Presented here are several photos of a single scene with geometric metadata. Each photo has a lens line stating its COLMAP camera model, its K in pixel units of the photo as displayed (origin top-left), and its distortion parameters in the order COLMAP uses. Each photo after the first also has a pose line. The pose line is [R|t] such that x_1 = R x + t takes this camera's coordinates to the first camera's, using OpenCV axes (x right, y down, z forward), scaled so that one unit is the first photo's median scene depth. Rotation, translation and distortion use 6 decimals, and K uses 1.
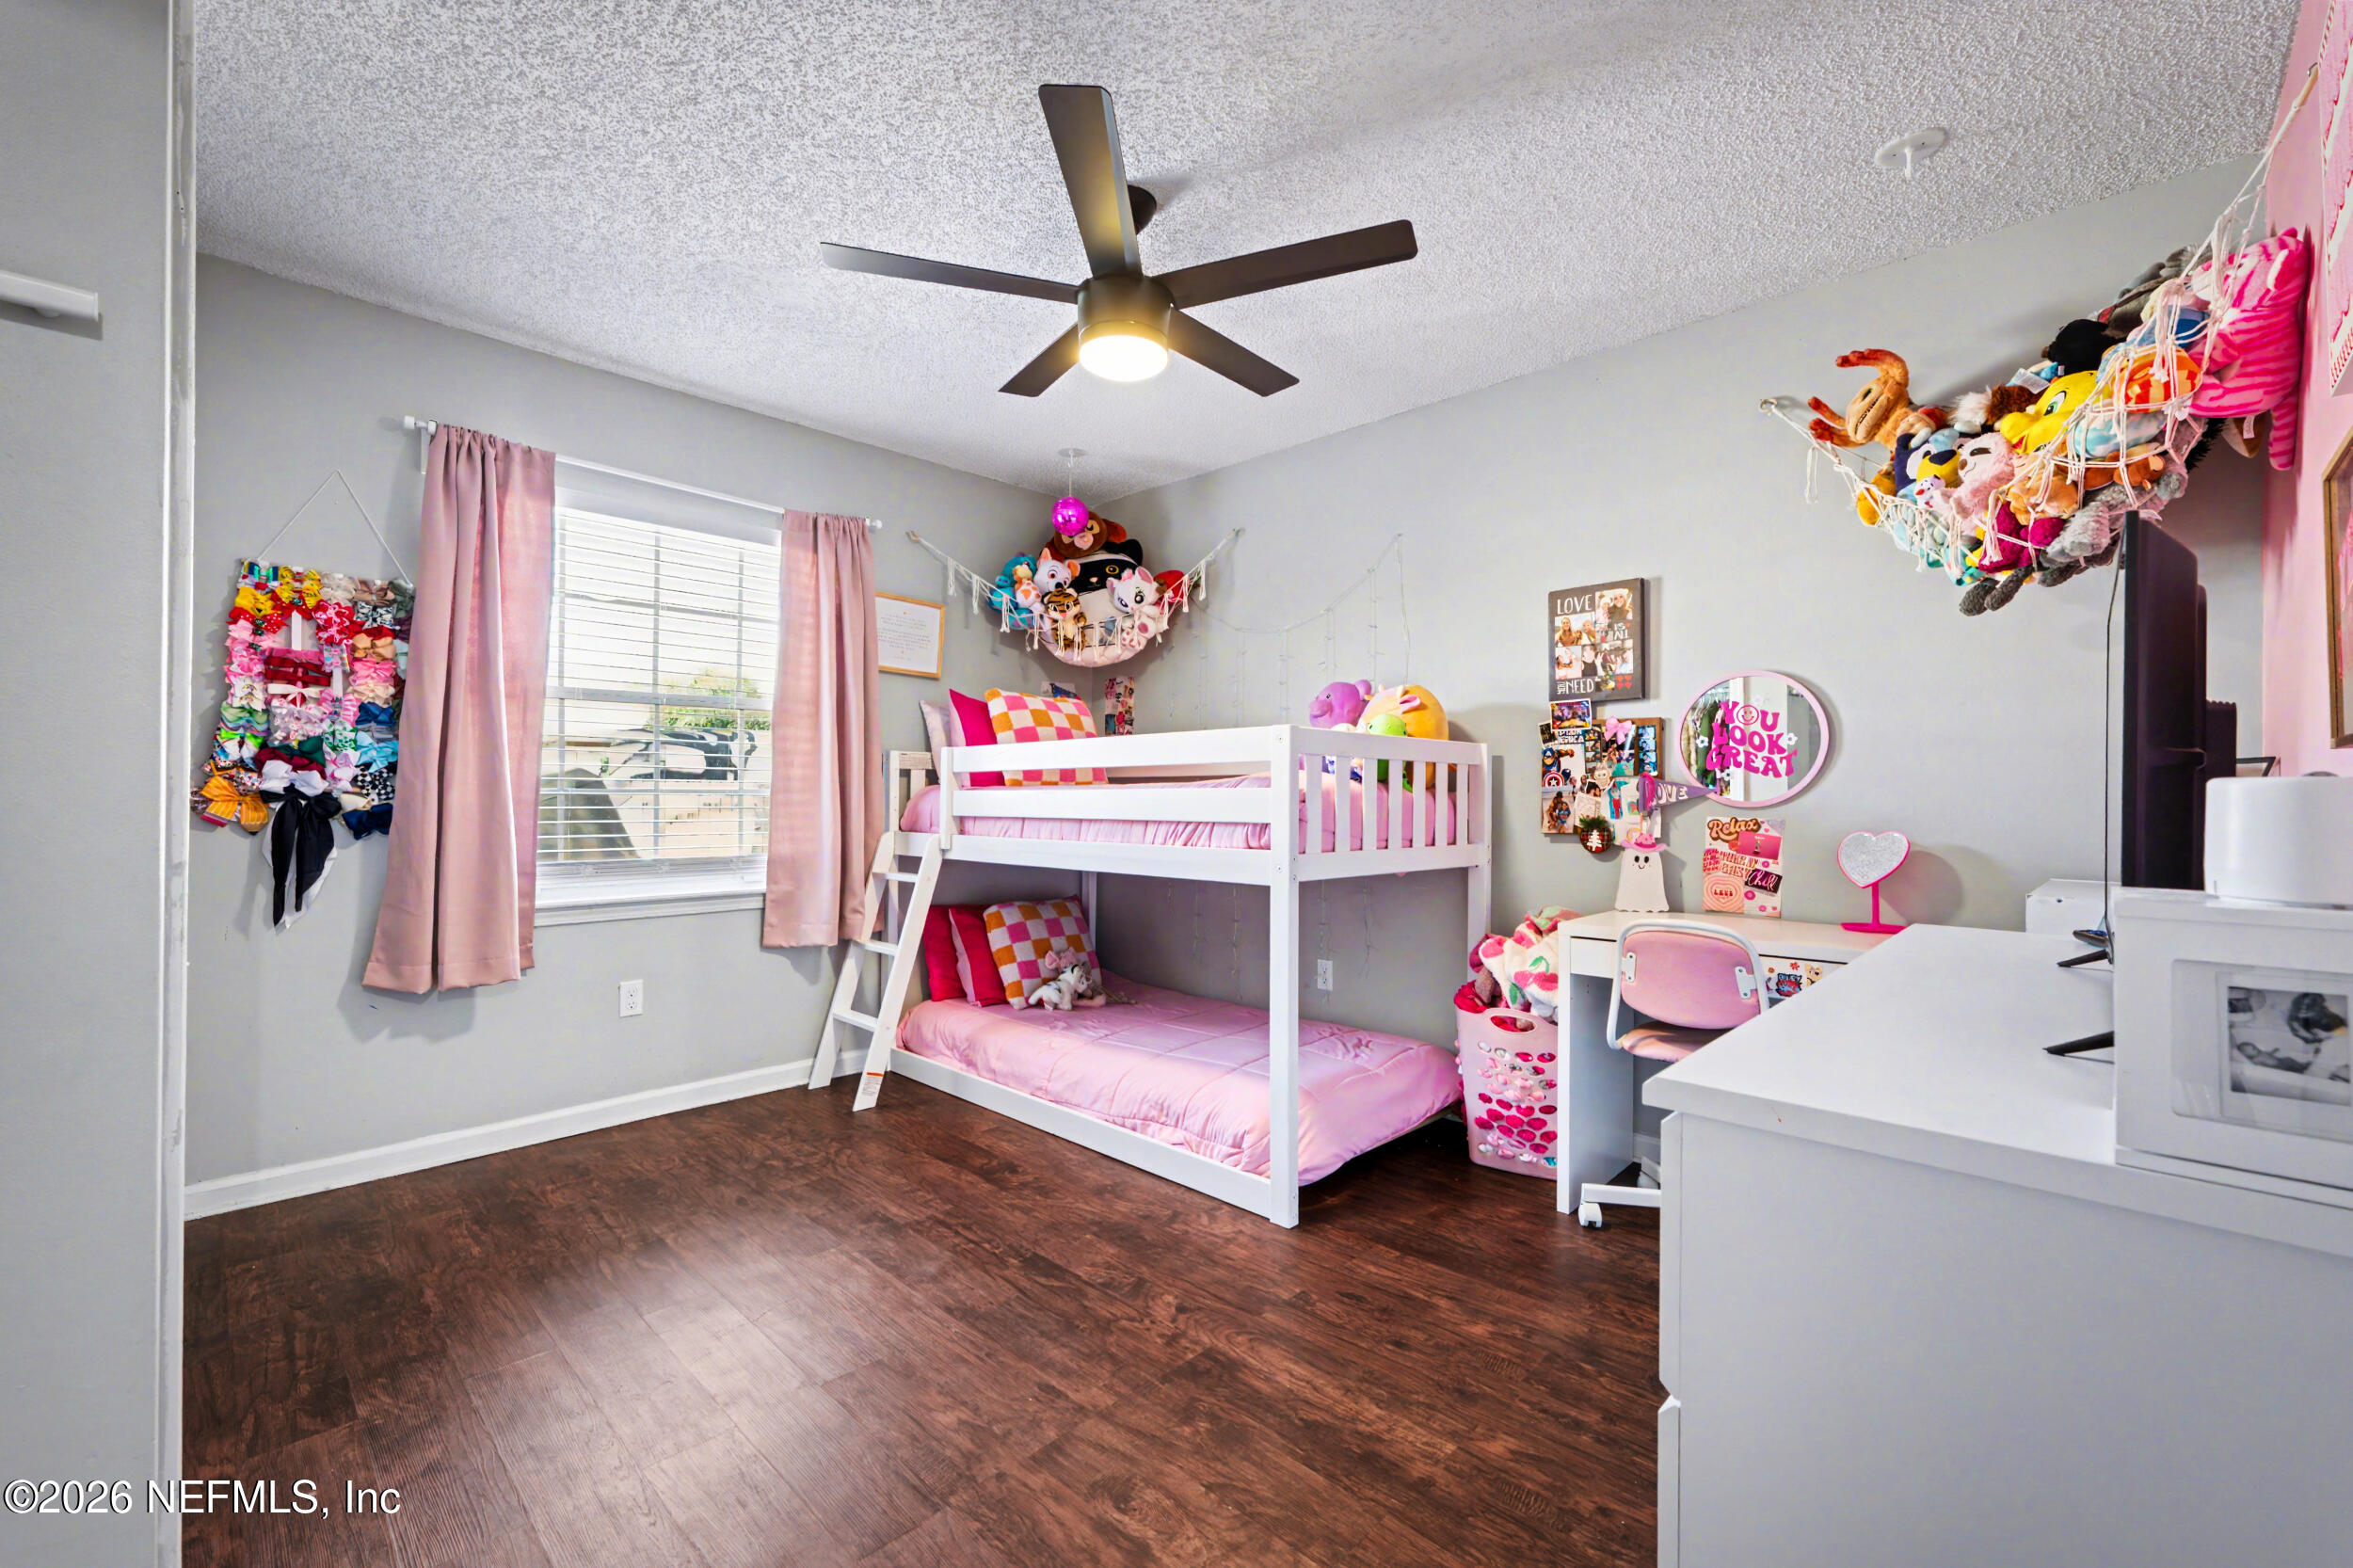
lens RADIAL K [[975.4, 0, 1174.8], [0, 975.4, 796.7], [0, 0, 1]] dist [-0.000029, 0.000534]
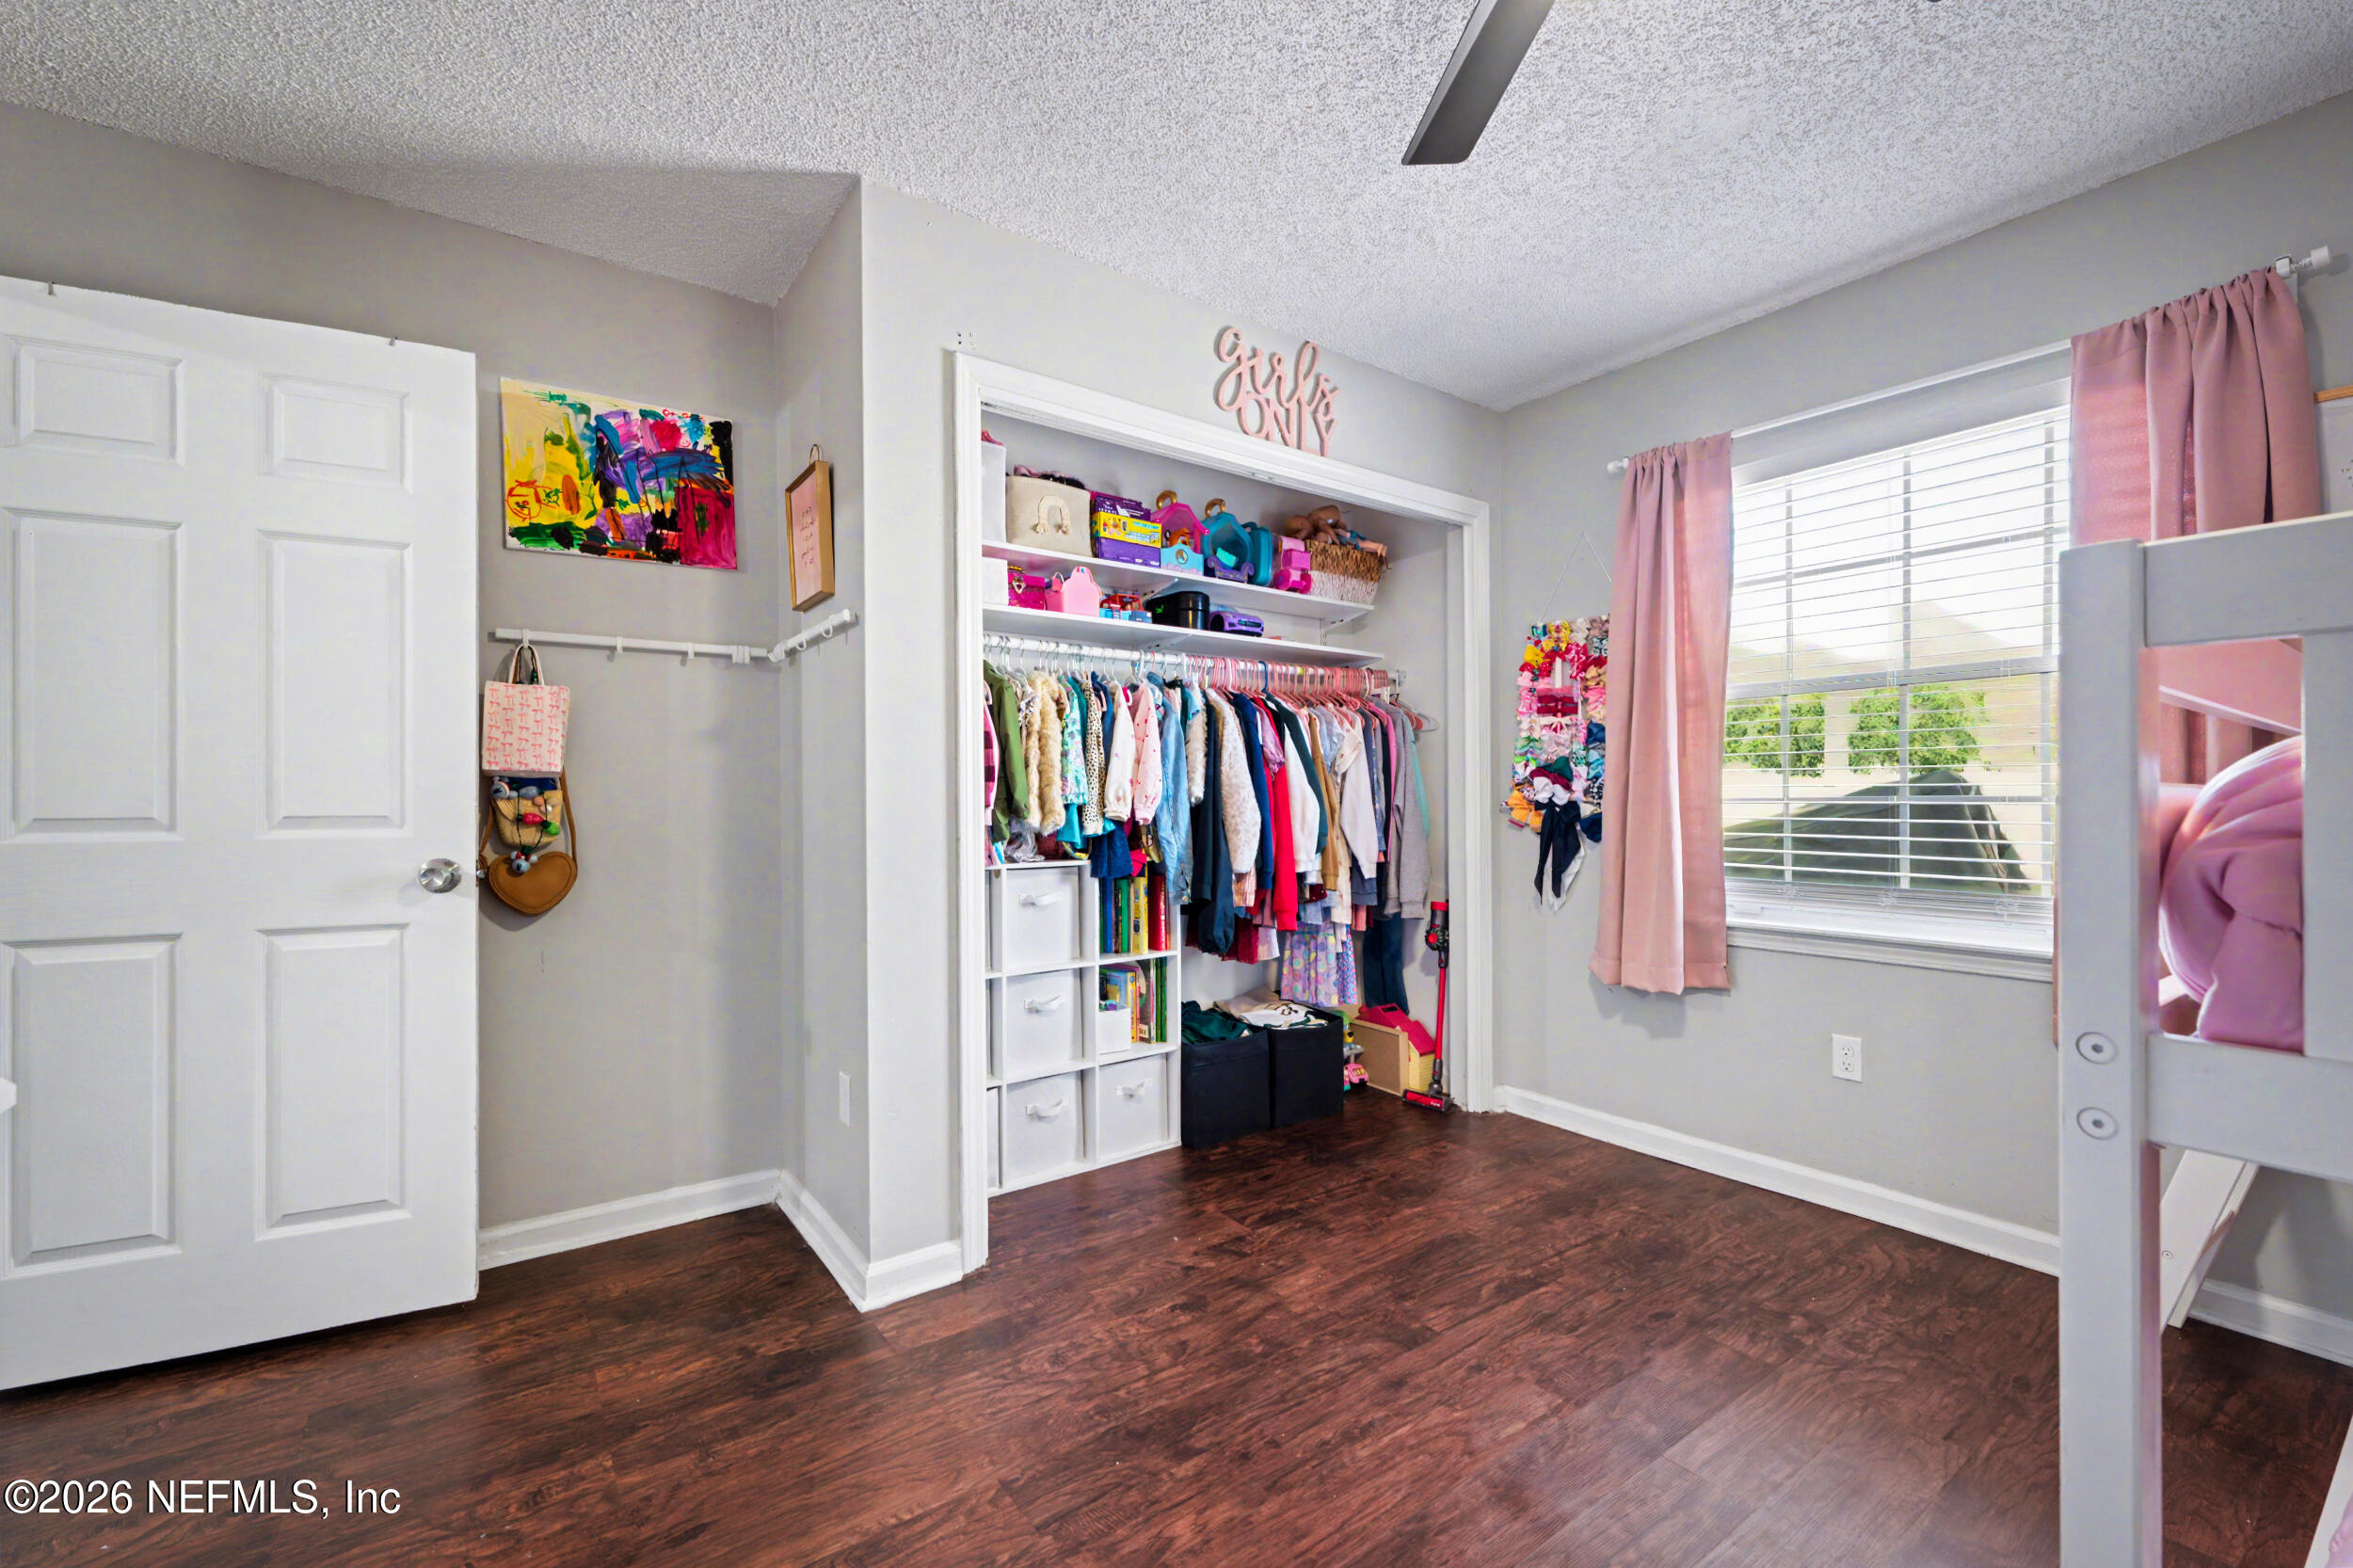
lens RADIAL K [[975.4, 0, 1175.4], [0, 975.4, 793.4], [0, 0, 1]] dist [-0.000029, 0.000534]
pose [[-0.185851, -0.003008, -0.982573, 0.408635], [0.006558, 0.999969, -0.004301, -0.013173], [0.982556, -0.007243, -0.185826, 0.741693]]
